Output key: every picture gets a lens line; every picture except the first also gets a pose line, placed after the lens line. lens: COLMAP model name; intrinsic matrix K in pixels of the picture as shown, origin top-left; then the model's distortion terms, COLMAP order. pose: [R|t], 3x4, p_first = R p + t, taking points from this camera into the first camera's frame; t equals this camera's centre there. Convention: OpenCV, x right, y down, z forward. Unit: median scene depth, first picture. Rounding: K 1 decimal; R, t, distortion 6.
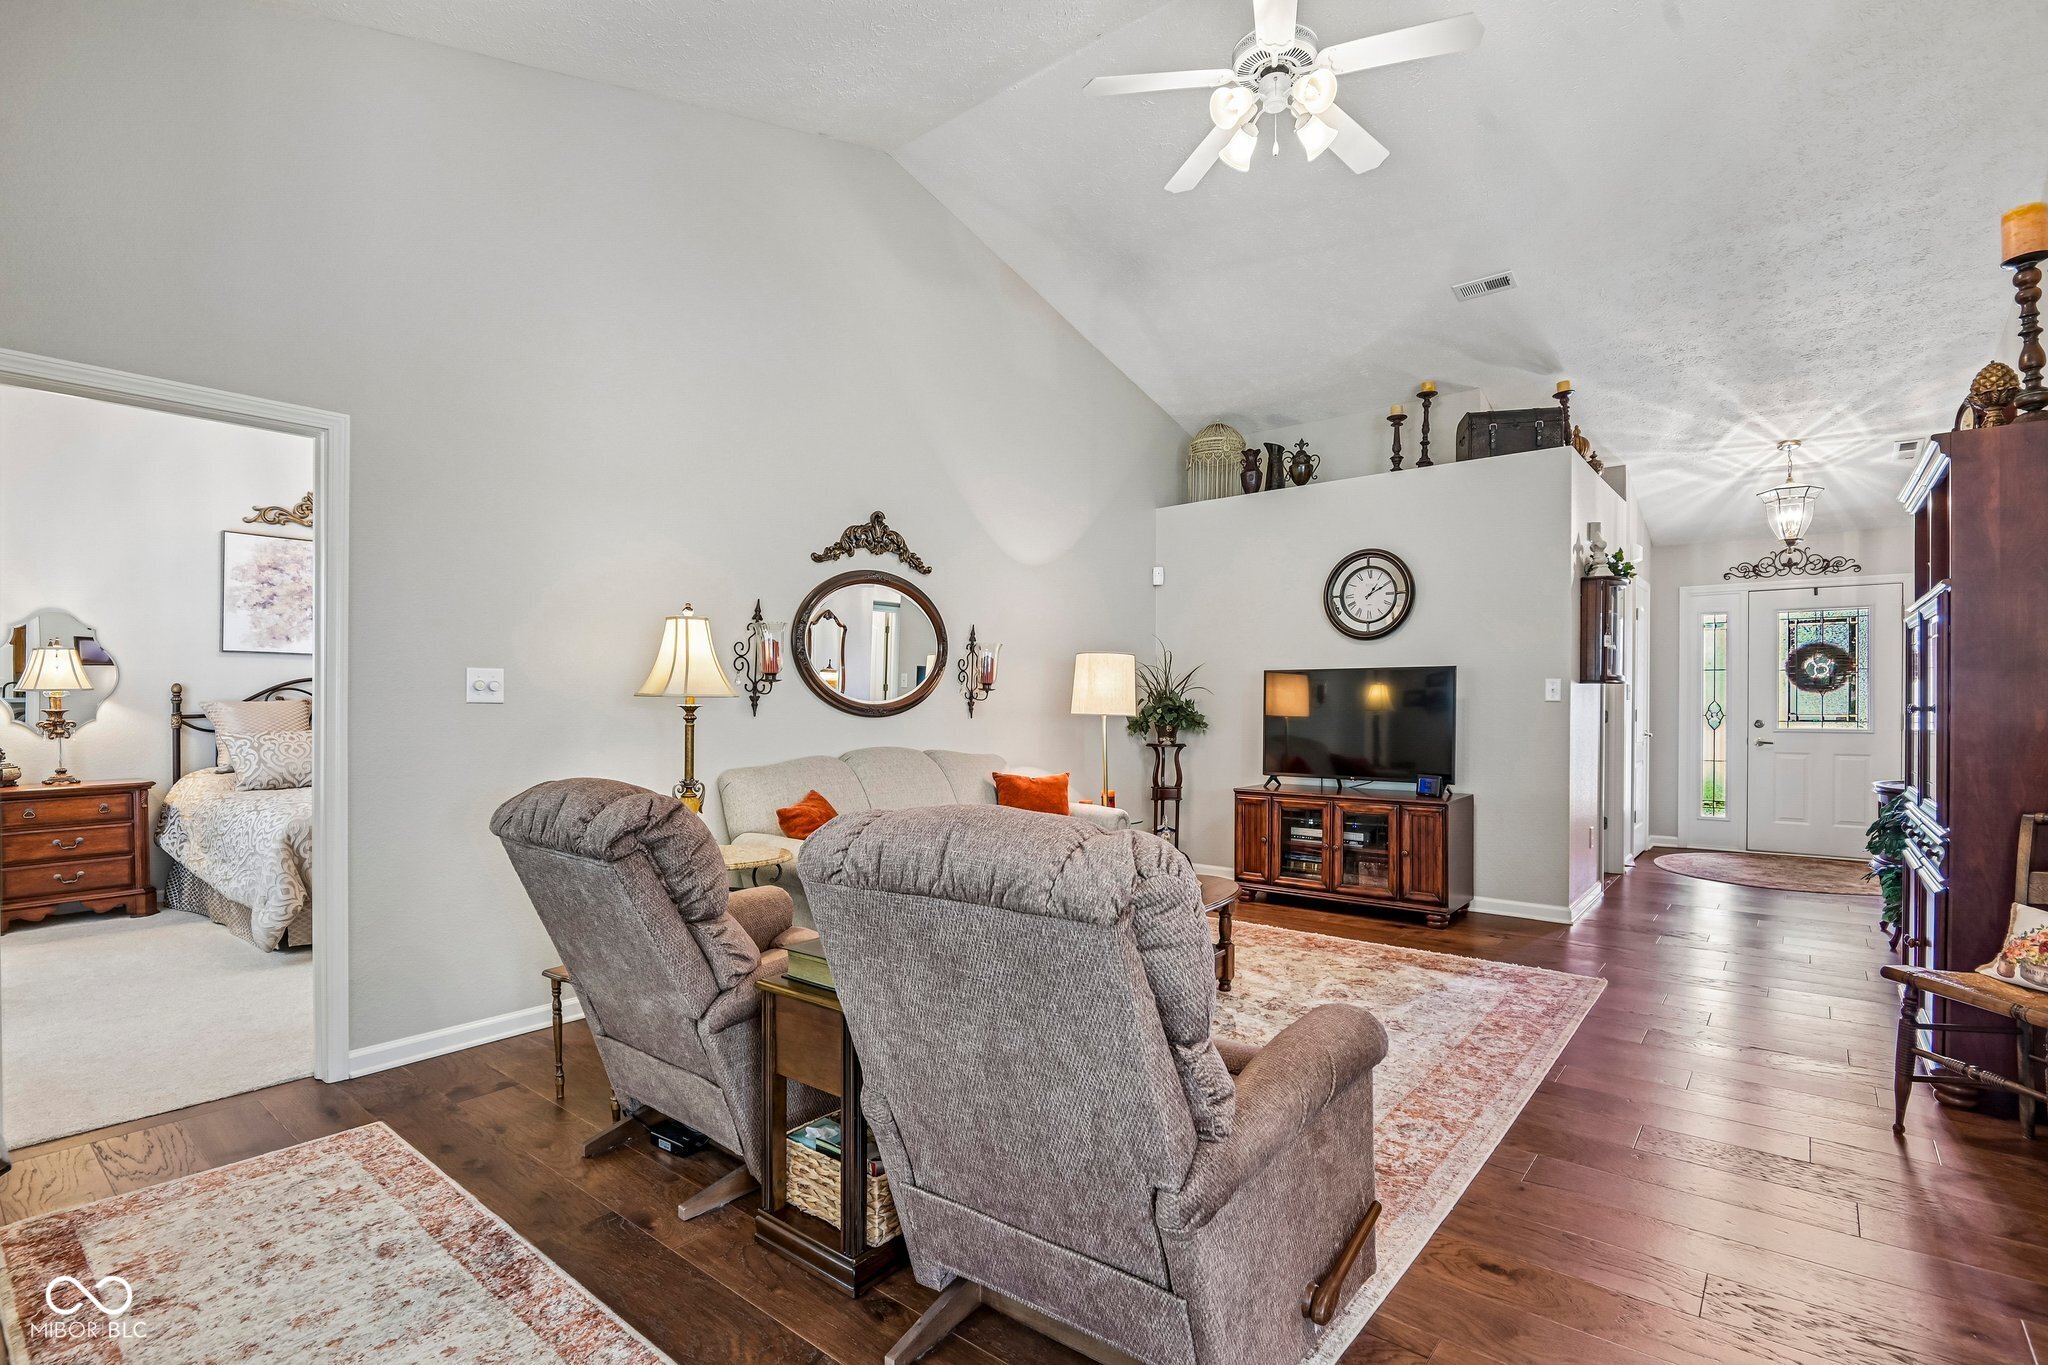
lens RADIAL K [[976.5, 0, 1025.9], [0, 976.5, 702.2], [0, 0, 1]] dist [0.001090, -0.005732]
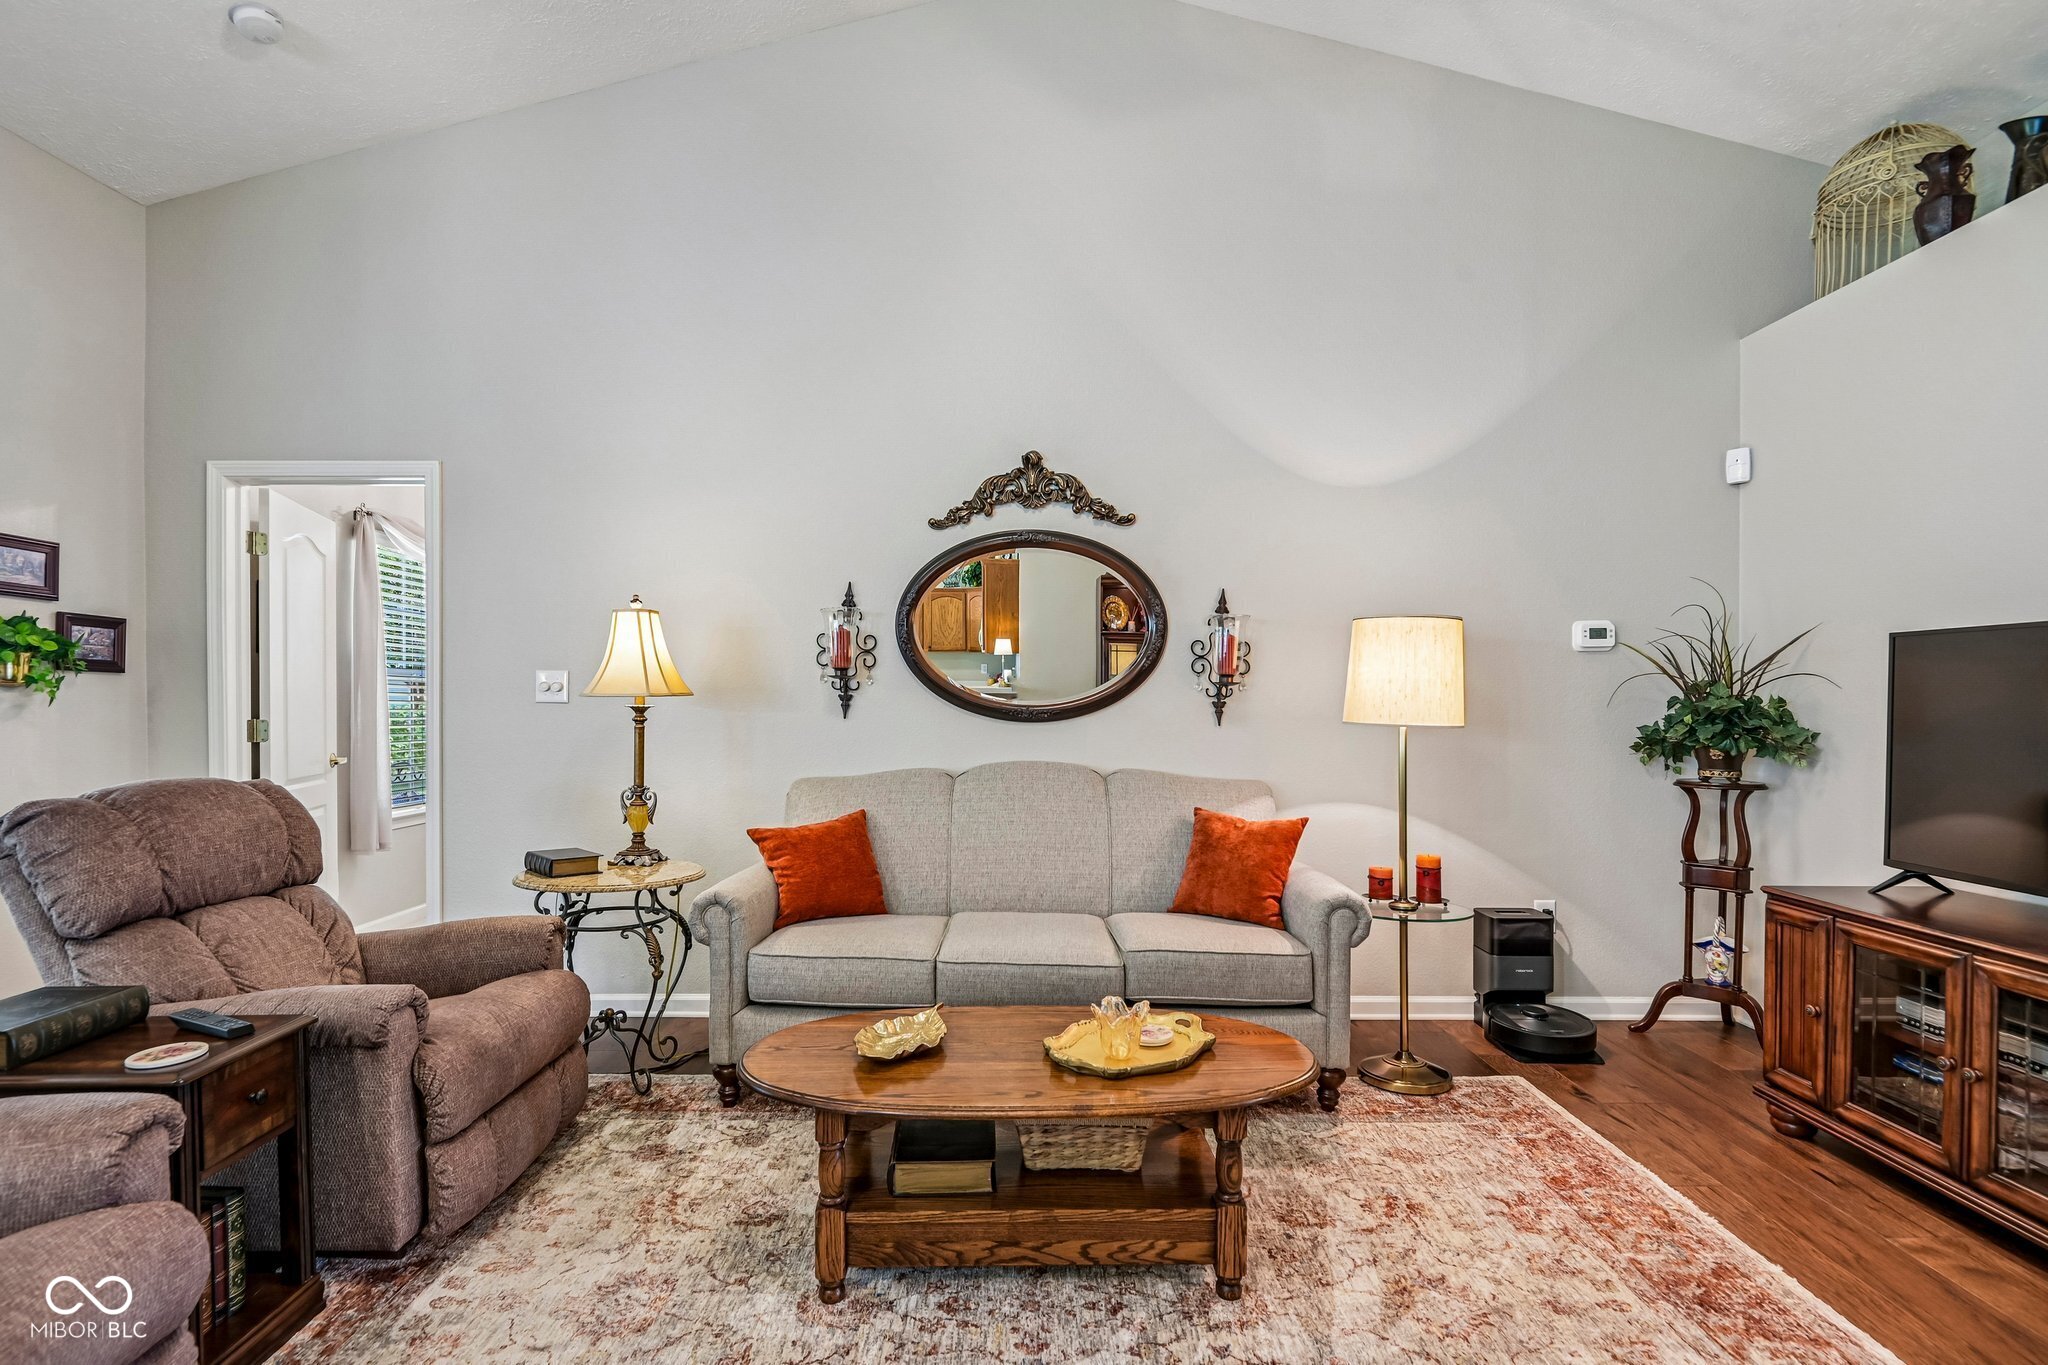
lens RADIAL K [[976.5, 0, 1013.9], [0, 976.5, 705.3], [0, 0, 1]] dist [0.001090, -0.005732]
pose [[0.622185, -0.000215, -0.782870, 0.430974], [-0.001004, 0.999999, -0.001073, 0.002775], [0.782870, 0.001454, 0.622184, 0.513274]]
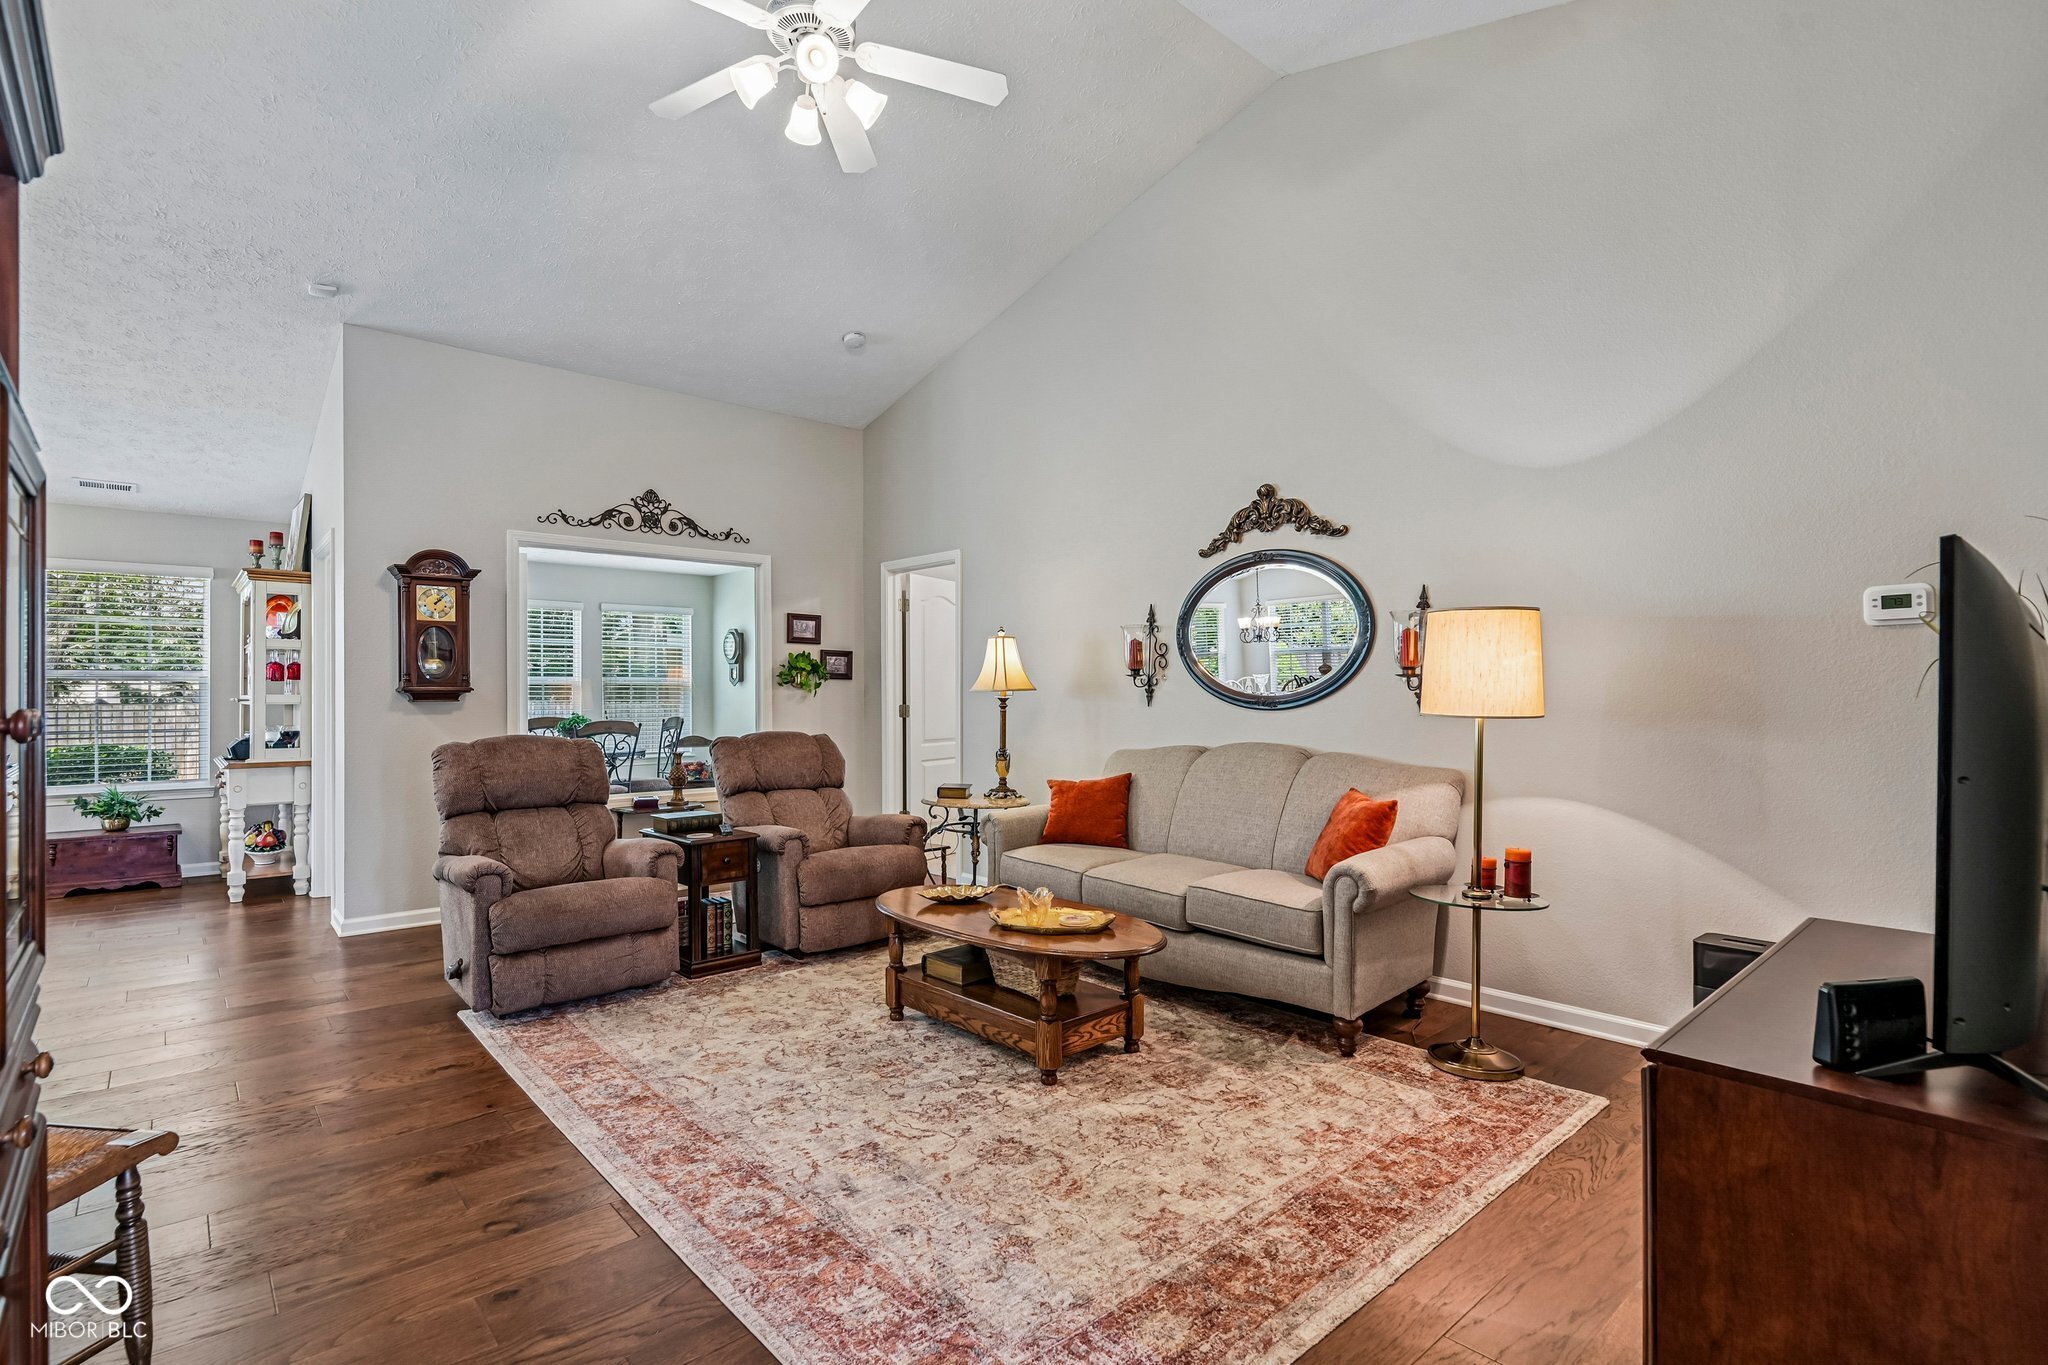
lens RADIAL K [[976.5, 0, 996.3], [0, 976.5, 691.3], [0, 0, 1]] dist [0.001090, -0.005732]
pose [[-0.186658, -0.004484, -0.982415, 0.783168], [0.000528, 0.999989, -0.004665, 0.001373], [0.982425, -0.001389, -0.186654, 0.916628]]
